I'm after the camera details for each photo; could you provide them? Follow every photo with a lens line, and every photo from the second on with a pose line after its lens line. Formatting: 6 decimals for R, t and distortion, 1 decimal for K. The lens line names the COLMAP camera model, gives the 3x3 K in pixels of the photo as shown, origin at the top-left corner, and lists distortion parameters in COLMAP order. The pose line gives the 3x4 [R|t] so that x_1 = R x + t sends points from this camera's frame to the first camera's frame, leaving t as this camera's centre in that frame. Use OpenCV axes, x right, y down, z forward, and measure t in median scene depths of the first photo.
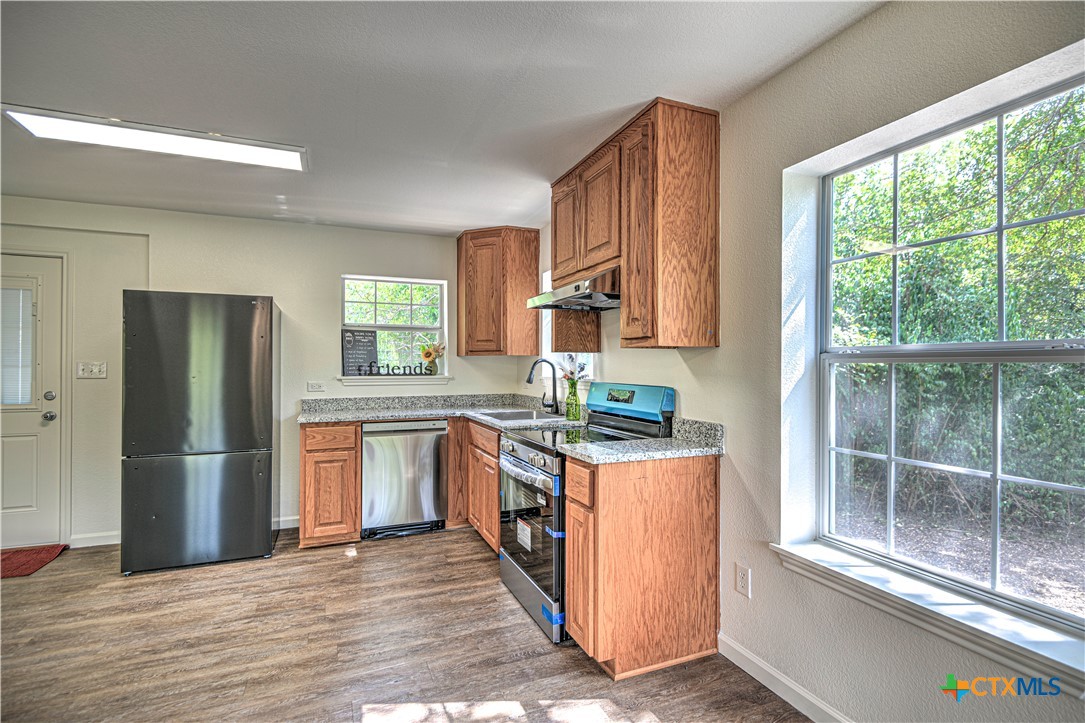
lens RADIAL K [[502.2, 0, 542.8], [0, 502.2, 362.3], [0, 0, 1]] dist [0.003063, -0.002525]
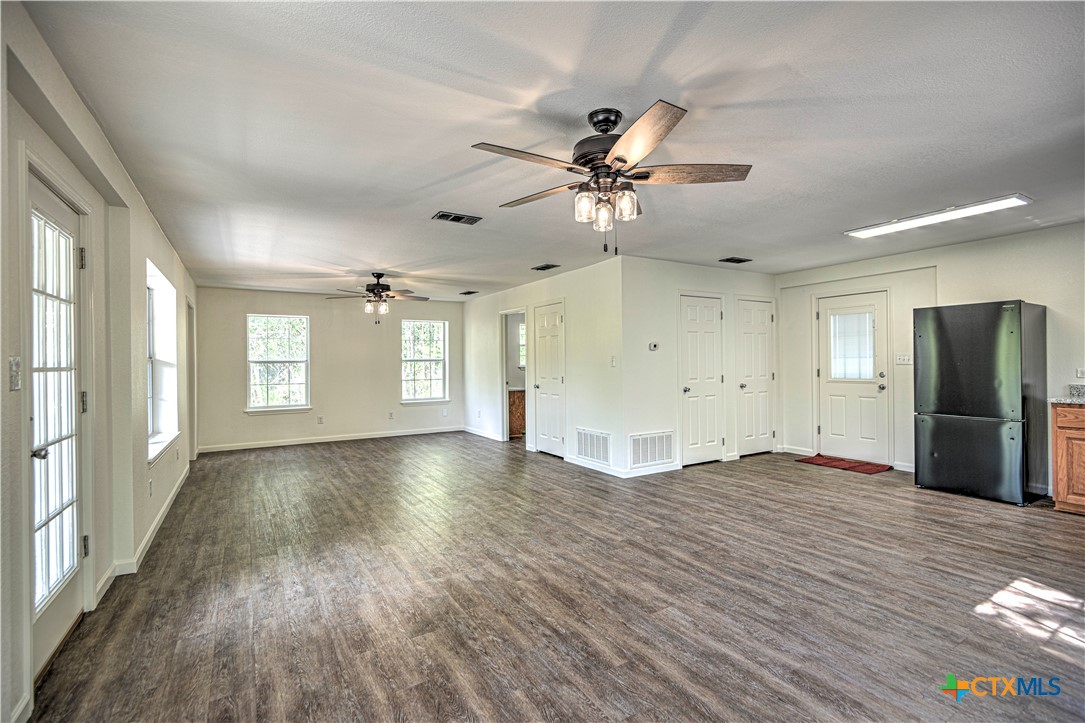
lens RADIAL K [[502.2, 0, 544.5], [0, 502.2, 360.1], [0, 0, 1]] dist [0.003063, -0.002525]
pose [[0.143496, -0.002785, -0.989647, 0.519842], [0.013232, 0.999912, -0.000895, 0.005071], [0.989562, -0.012966, 0.143520, -0.353978]]
